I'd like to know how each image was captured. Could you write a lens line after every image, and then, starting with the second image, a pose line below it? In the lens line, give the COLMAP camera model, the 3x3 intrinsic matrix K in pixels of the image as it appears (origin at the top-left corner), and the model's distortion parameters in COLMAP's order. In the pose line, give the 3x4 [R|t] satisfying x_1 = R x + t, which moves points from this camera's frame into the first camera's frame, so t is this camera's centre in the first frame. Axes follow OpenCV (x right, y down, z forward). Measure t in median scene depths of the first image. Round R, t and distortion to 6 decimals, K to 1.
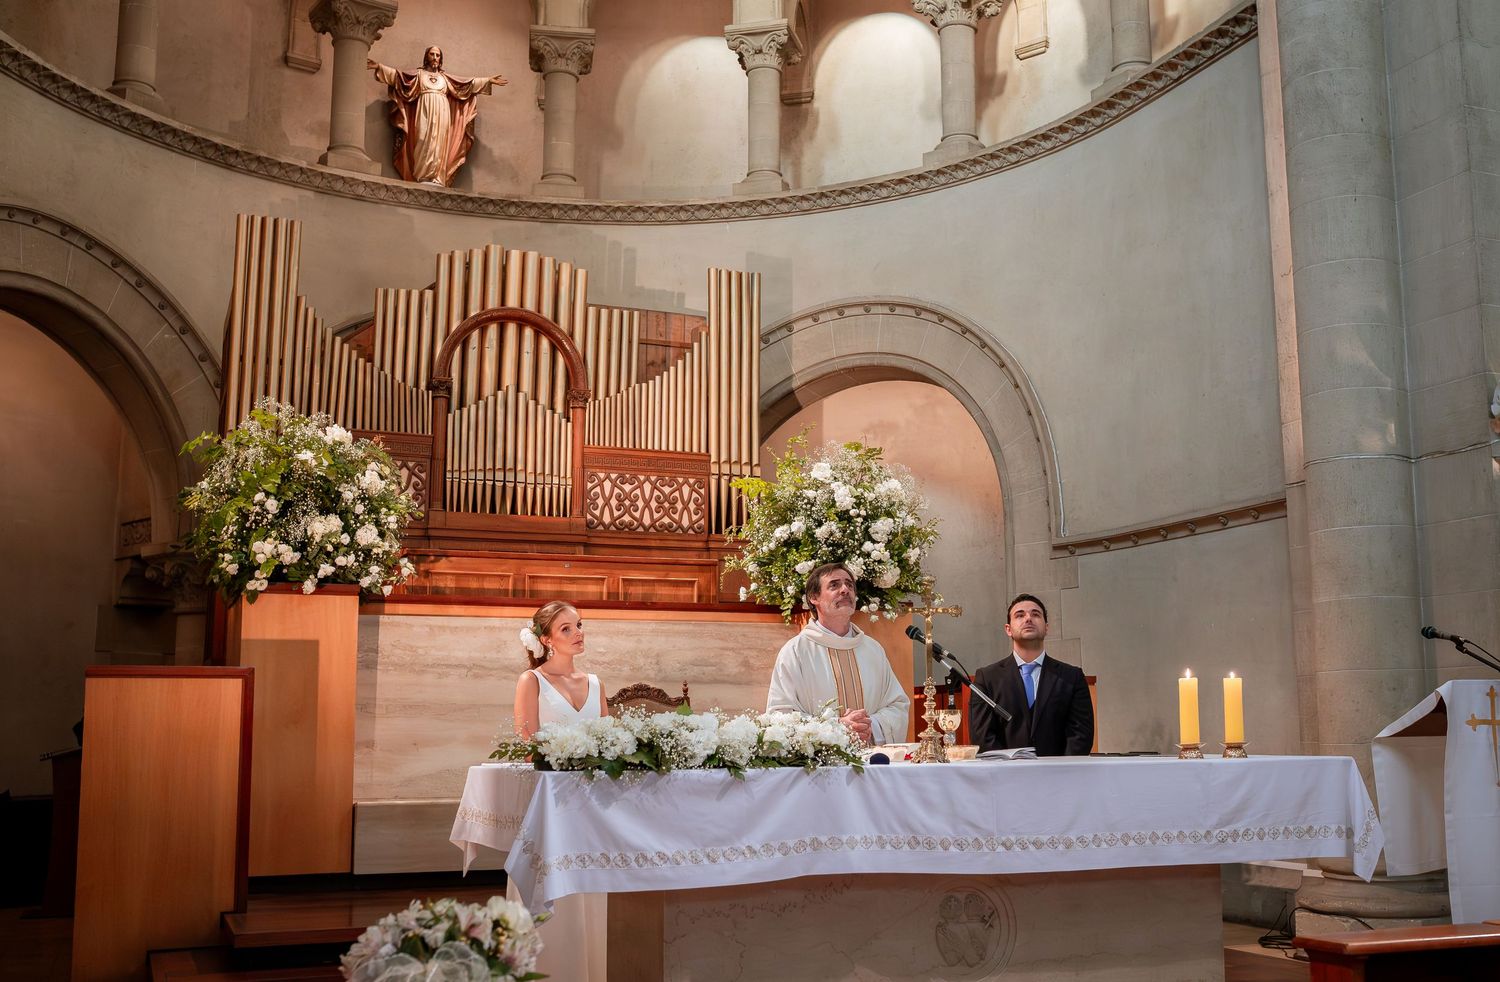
lens RADIAL K [[1552.6, 0, 794.5], [0, 1552.6, 507.3], [0, 0, 1]] dist [-0.065627, 0.099246]
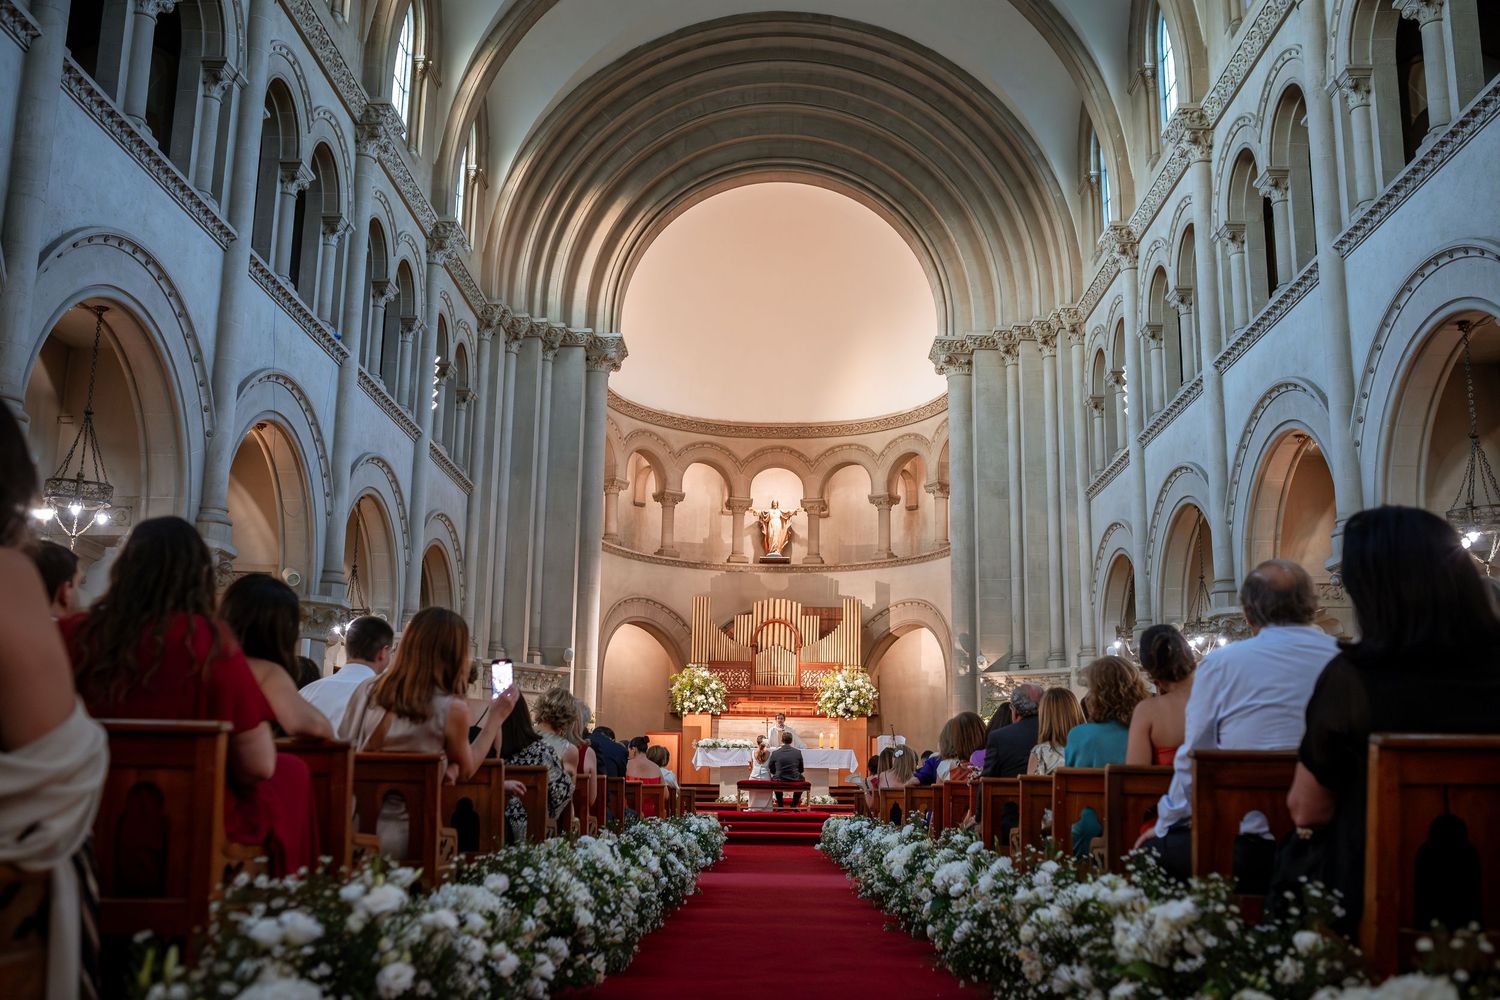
lens RADIAL K [[1440.6, 0, 750.0], [0, 1440.6, 500.0], [0, 0, 1]] dist [-0.013259, 0.001108]
pose [[0.914145, -0.062668, -0.400514, 1.259323], [0.037458, 0.996810, -0.070475, -0.217117], [0.403653, 0.049422, 0.913576, -2.248165]]
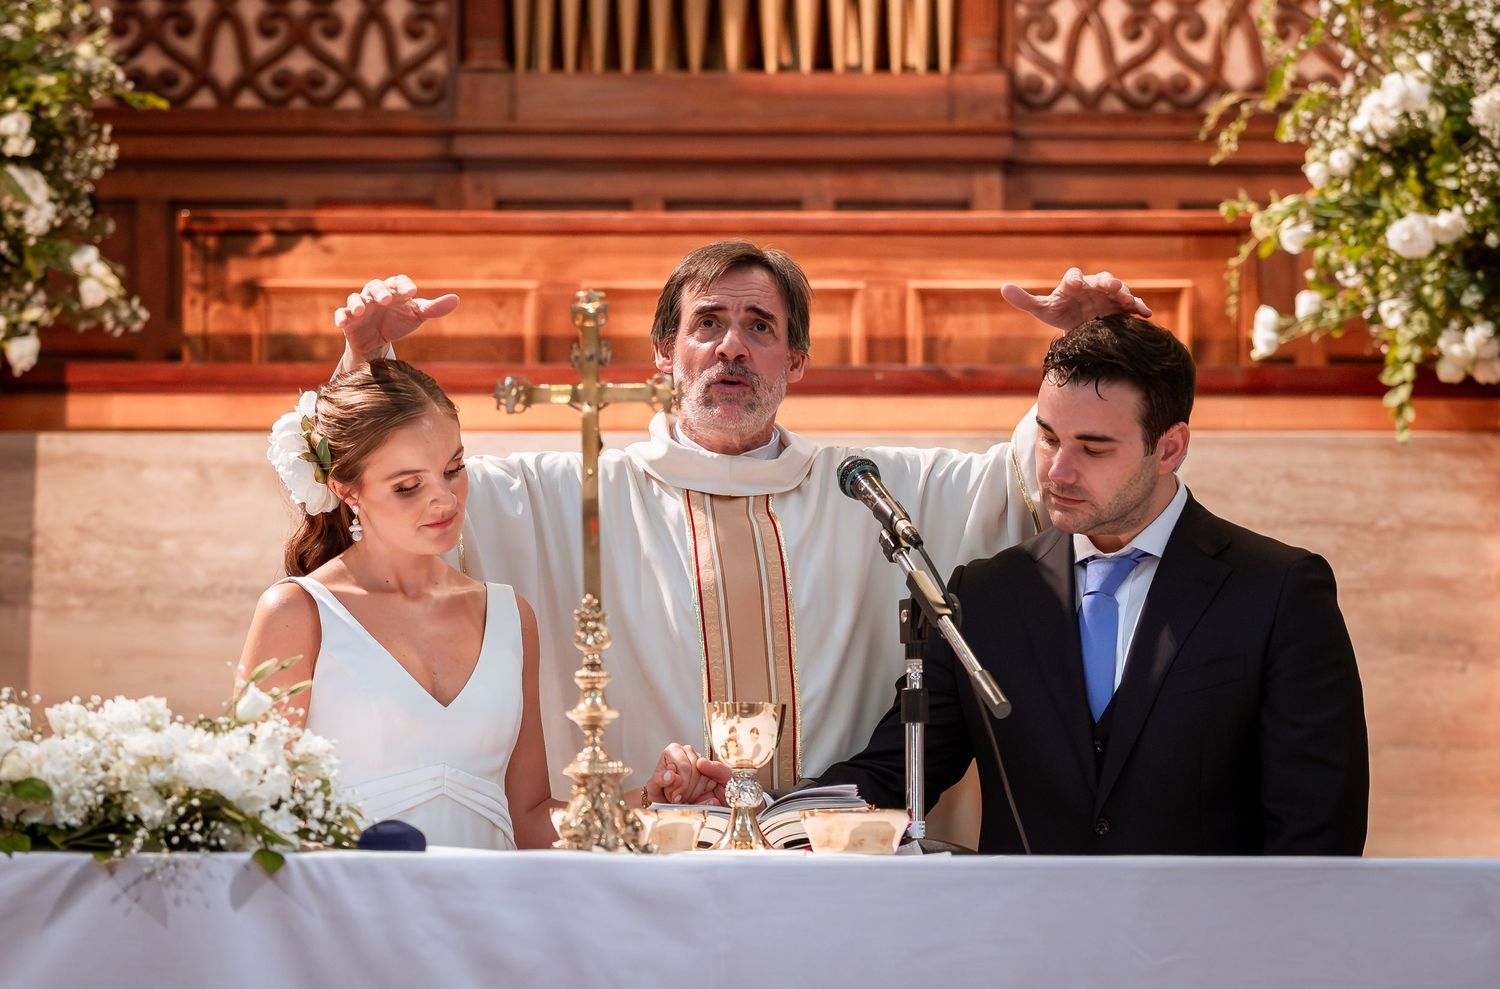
lens RADIAL K [[6468.4, 0, 750.0], [0, 6468.4, 494.5], [0, 0, 1]] dist [-0.002437, 3.712611]
pose [[0.922044, -0.014797, -0.386801, 0.364366], [0.046718, 0.996218, 0.073257, -0.006516], [0.384254, -0.085617, 0.919249, -0.142393]]
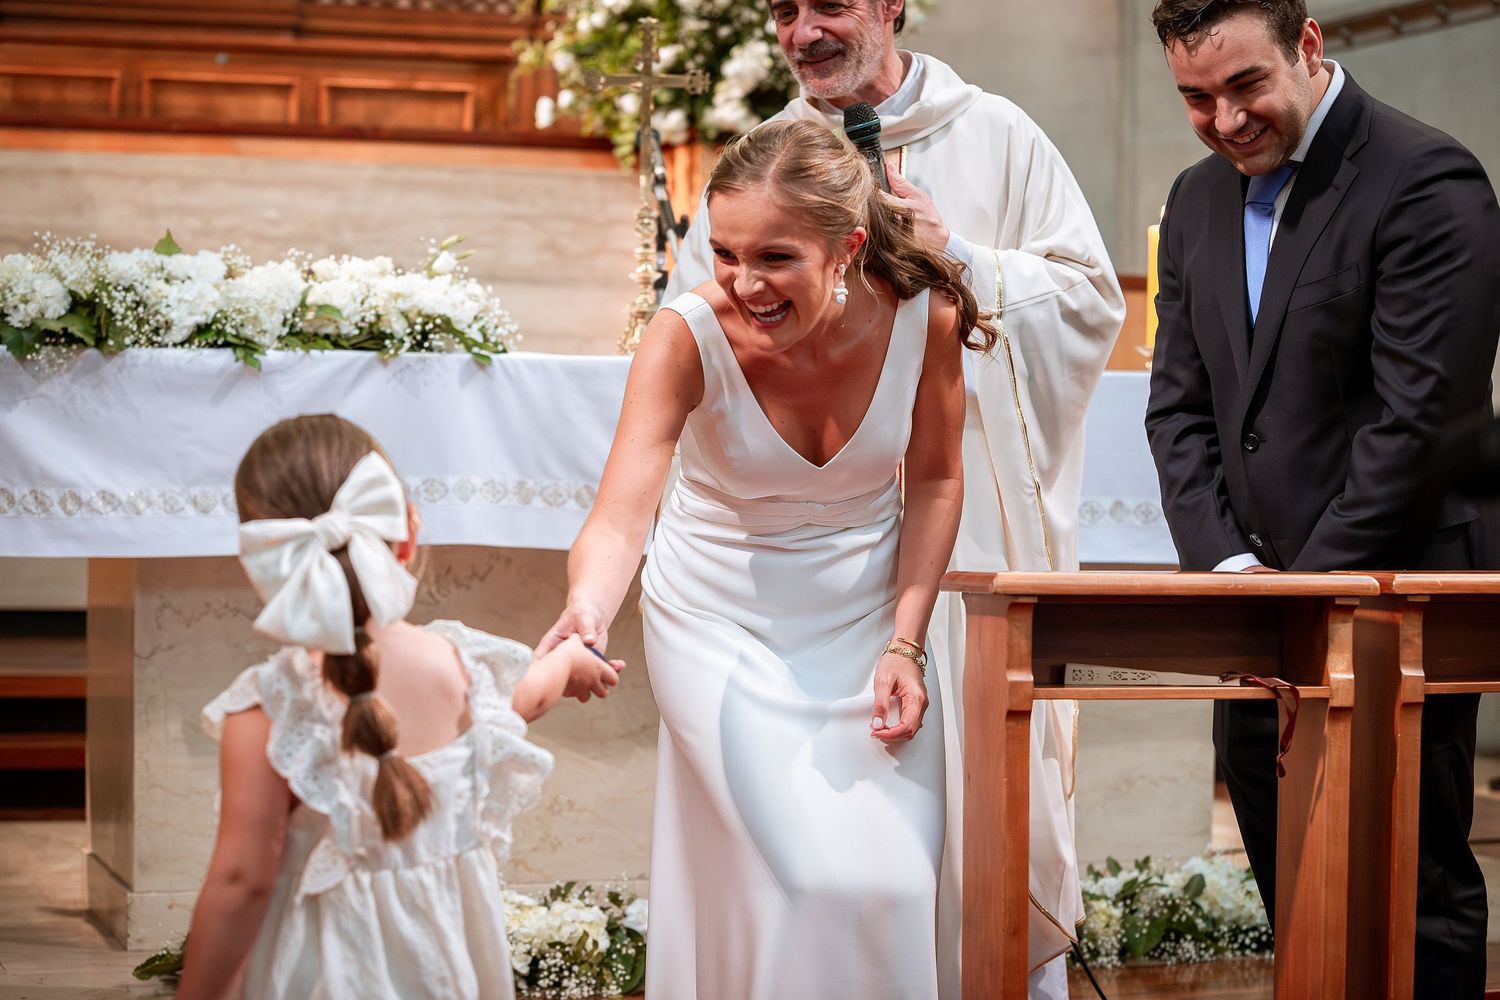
lens RADIAL K [[3104.4, 0, 750.0], [0, 3104.4, 500.0], [0, 0, 1]] dist [-0.282072, -0.135598]
pose [[0.998212, 0.021480, -0.055773, 0.103754], [-0.012603, 0.987852, 0.154887, 0.024544], [0.058422, -0.153908, 0.986357, -0.044644]]
